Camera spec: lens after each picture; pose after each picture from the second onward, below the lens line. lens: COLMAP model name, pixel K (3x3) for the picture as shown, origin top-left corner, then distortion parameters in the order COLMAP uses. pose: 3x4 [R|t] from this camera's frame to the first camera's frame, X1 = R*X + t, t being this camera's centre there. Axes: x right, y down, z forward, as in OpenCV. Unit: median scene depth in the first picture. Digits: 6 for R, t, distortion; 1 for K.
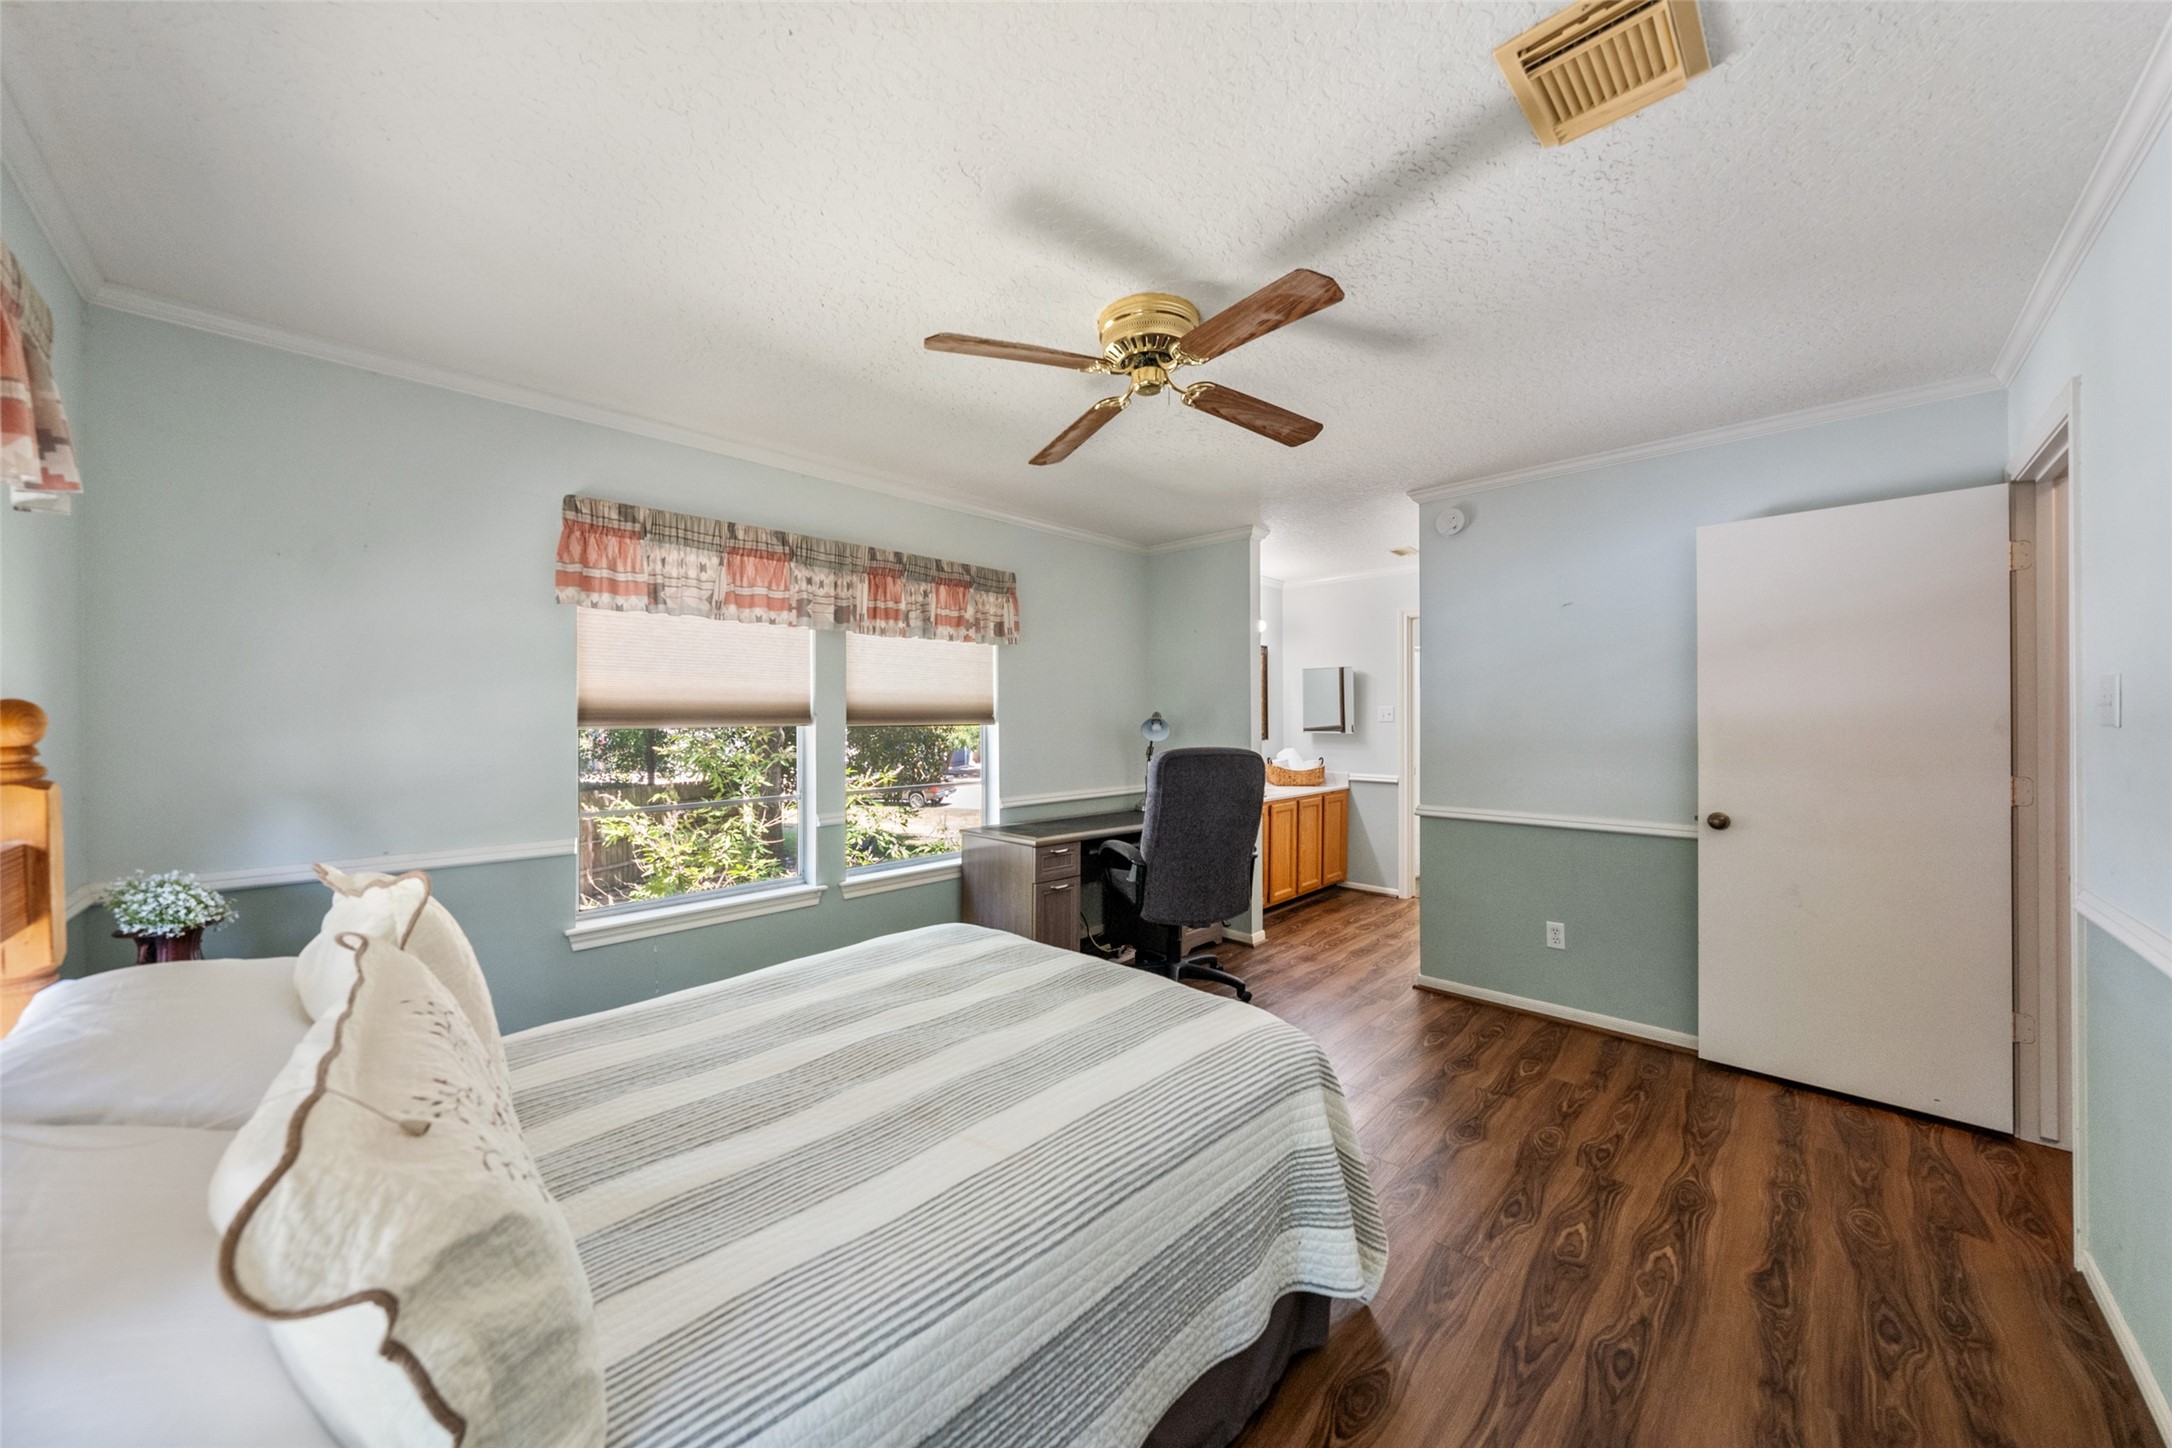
lens RADIAL K [[742.5, 0, 1078.8], [0, 742.5, 718.1], [0, 0, 1]] dist [-0.007119, 0.000724]
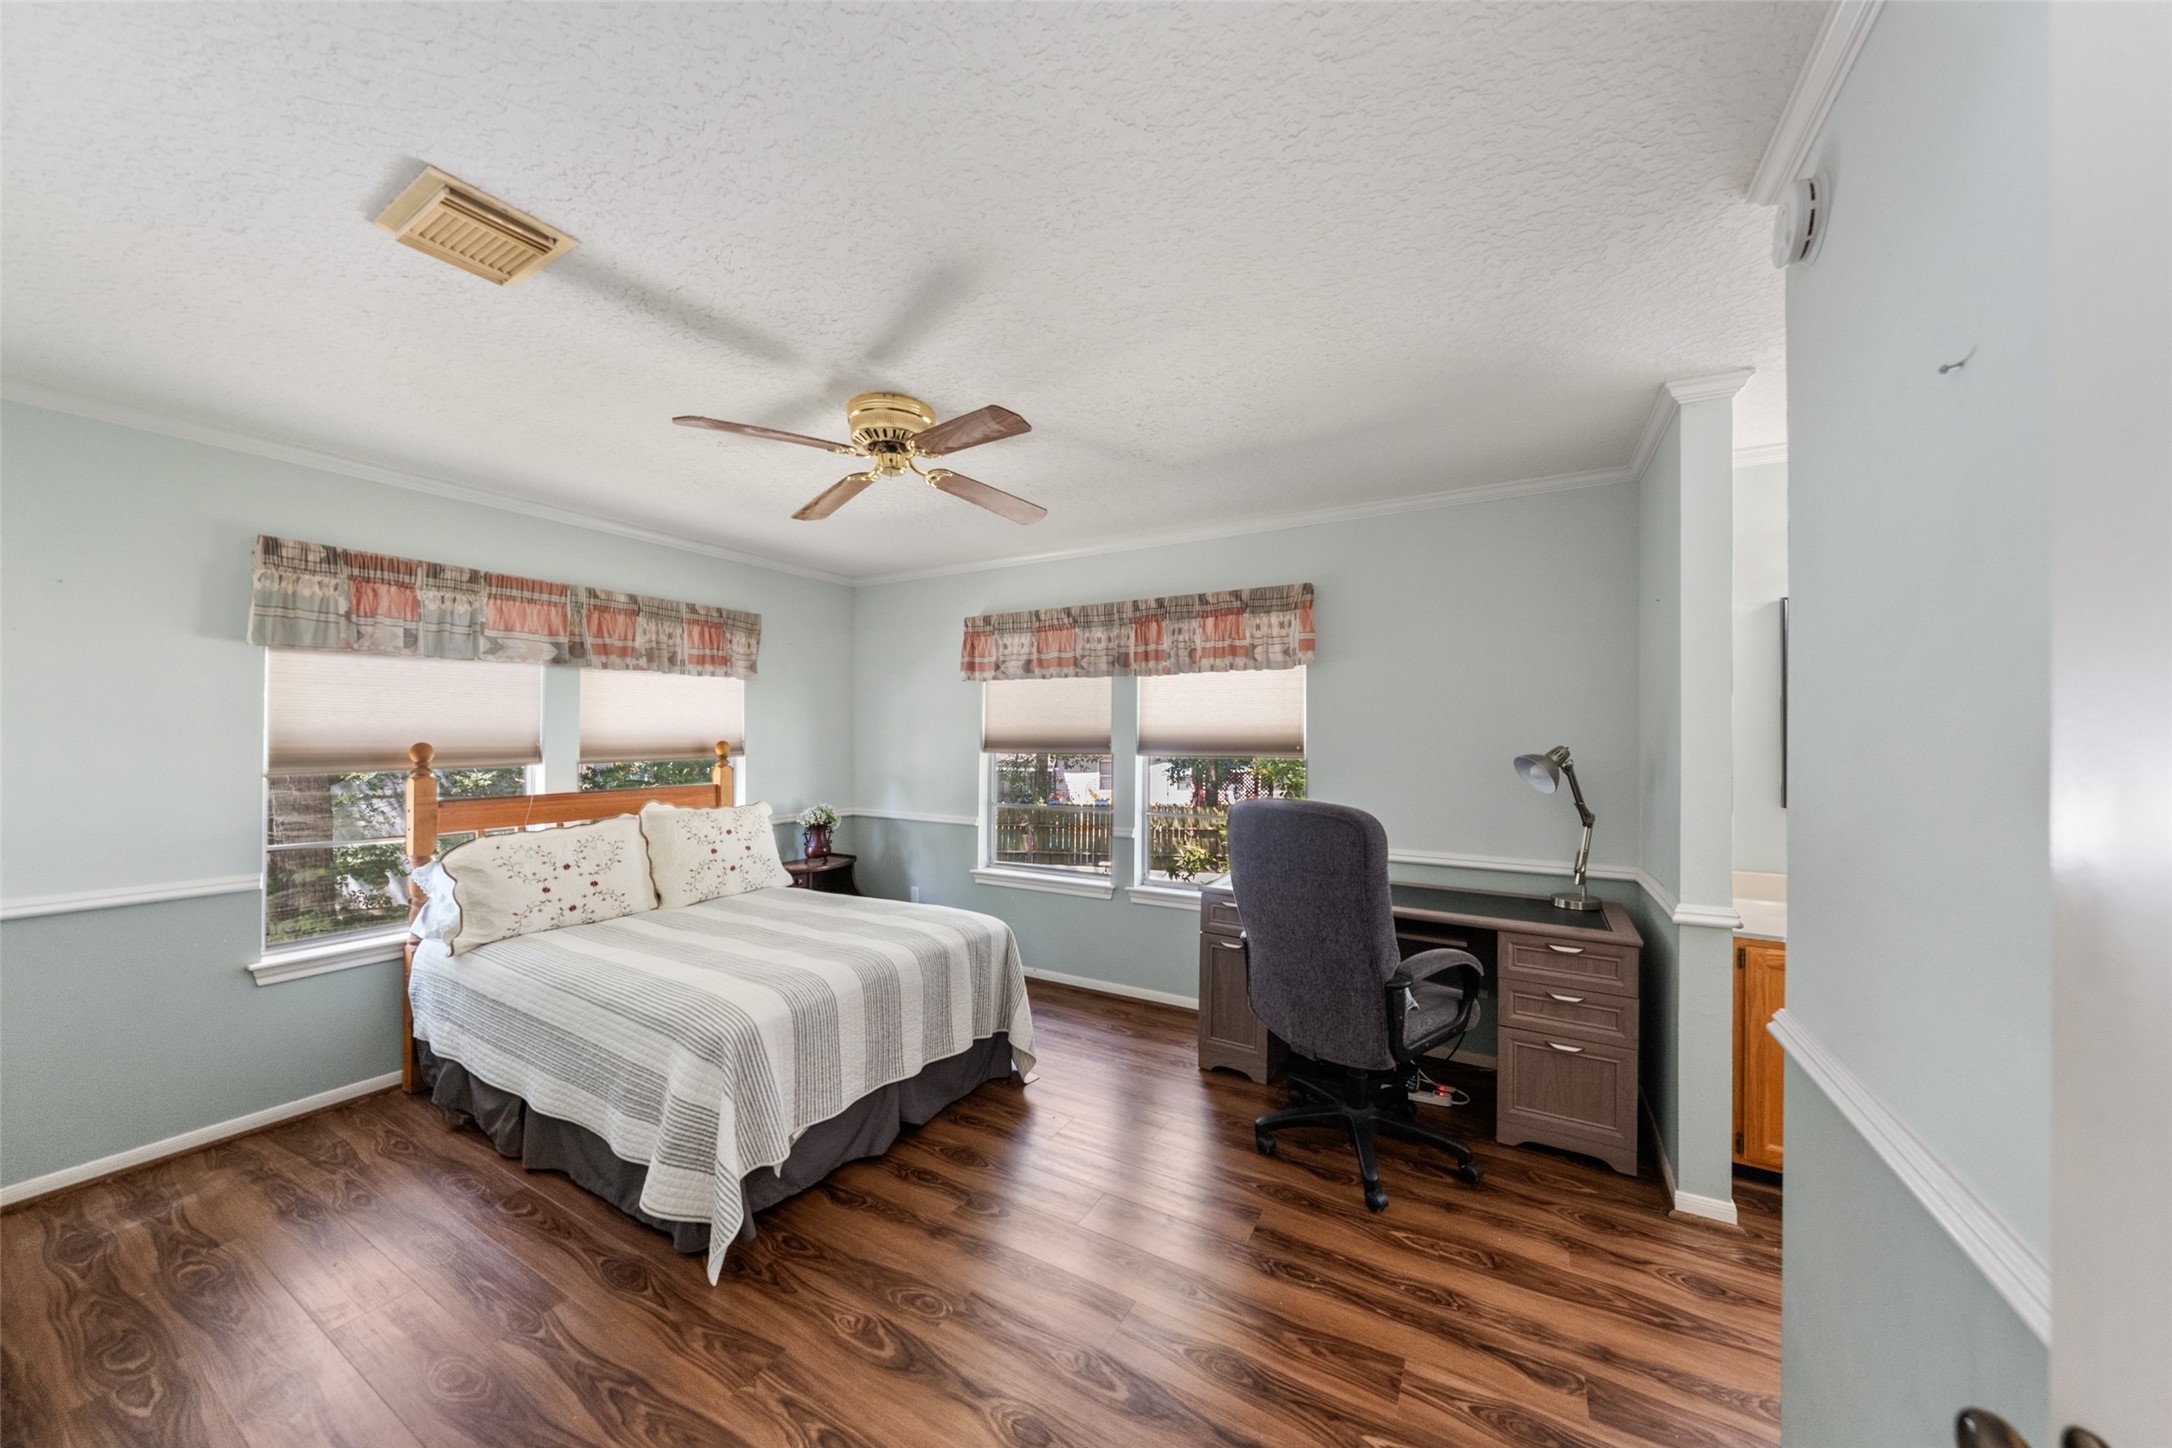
lens RADIAL K [[742.5, 0, 1074.1], [0, 742.5, 732.7], [0, 0, 1]] dist [-0.007119, 0.000724]
pose [[0.250095, -0.004665, -0.968210, 0.842423], [-0.004341, 0.999973, -0.005939, -0.018964], [0.968212, 0.005689, 0.250068, 0.648874]]
